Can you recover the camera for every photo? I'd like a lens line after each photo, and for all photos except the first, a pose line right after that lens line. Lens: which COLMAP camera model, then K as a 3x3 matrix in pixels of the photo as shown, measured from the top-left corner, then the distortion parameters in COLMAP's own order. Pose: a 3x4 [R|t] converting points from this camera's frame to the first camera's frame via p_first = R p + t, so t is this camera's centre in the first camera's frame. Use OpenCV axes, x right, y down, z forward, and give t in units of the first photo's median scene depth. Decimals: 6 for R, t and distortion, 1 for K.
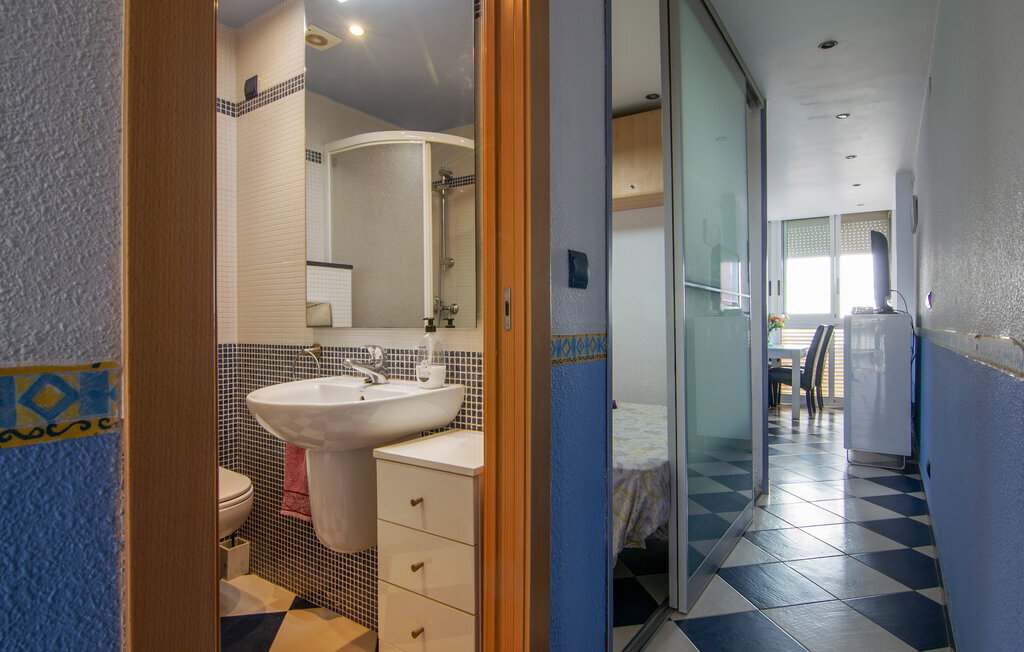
lens RADIAL K [[572.4, 0, 512.6], [0, 572.4, 324.9], [0, 0, 1]] dist [0.005741, 0.000848]
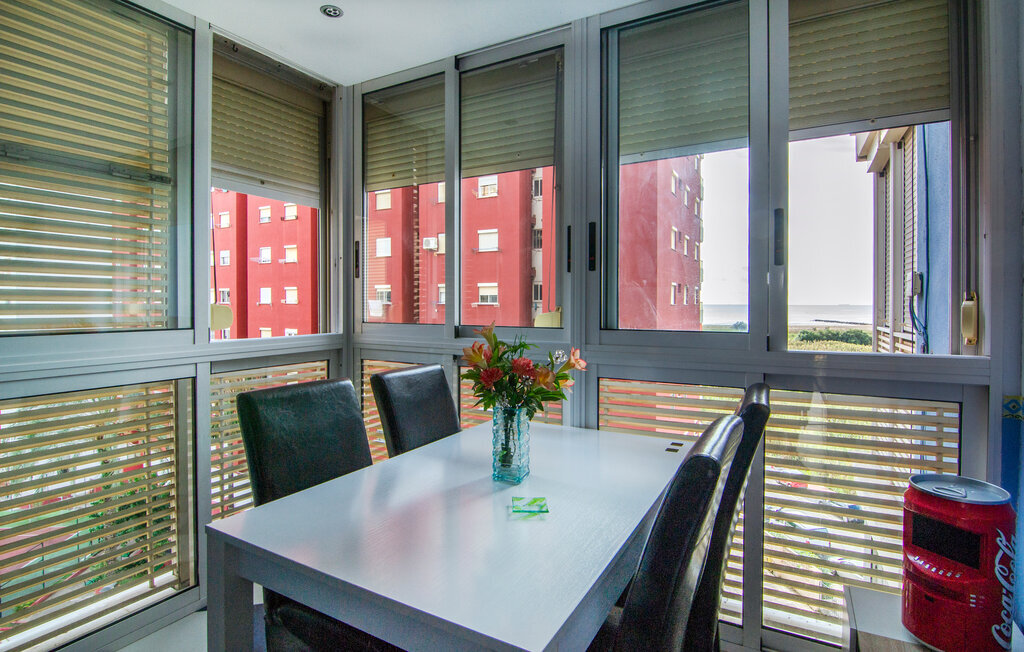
lens RADIAL K [[522.2, 0, 514.6], [0, 522.2, 308.1], [0, 0, 1]] dist [-0.012452, -0.005299]
pose [[0.996163, 0.005322, 0.087360, 0.811195], [-0.004717, 0.999963, -0.007135, -0.059203], [-0.087395, 0.006695, 0.996151, 1.476278]]
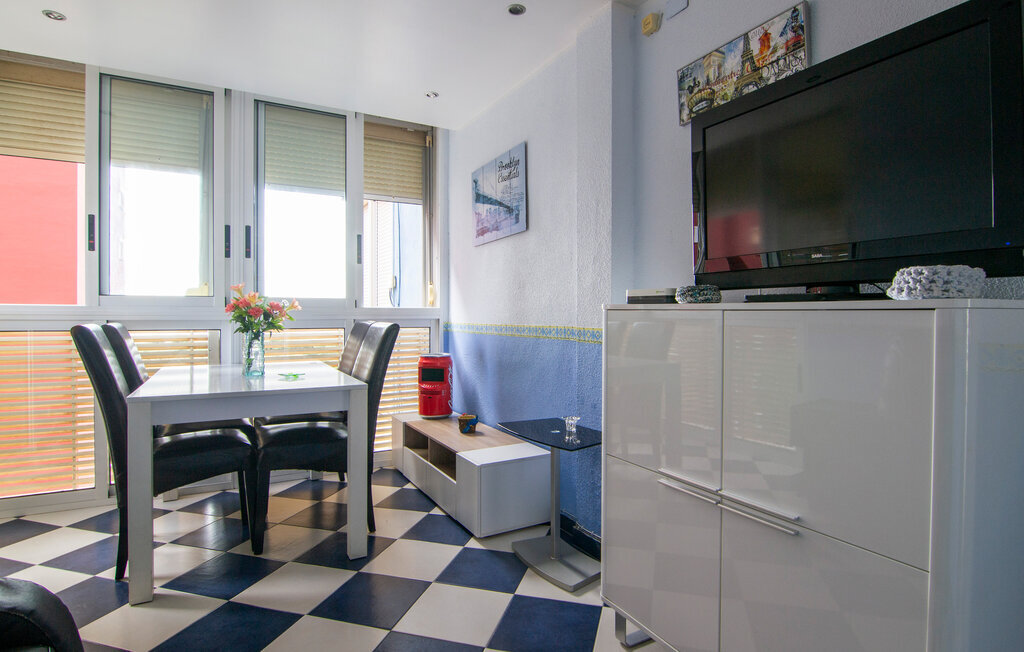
lens RADIAL K [[522.2, 0, 518.4], [0, 522.2, 318.3], [0, 0, 1]] dist [-0.012452, -0.005299]
pose [[0.451170, -0.000769, 0.892438, 0.379213], [0.001814, 0.999998, -0.000055, -0.003536], [-0.892436, 0.001644, 0.451170, 1.249326]]
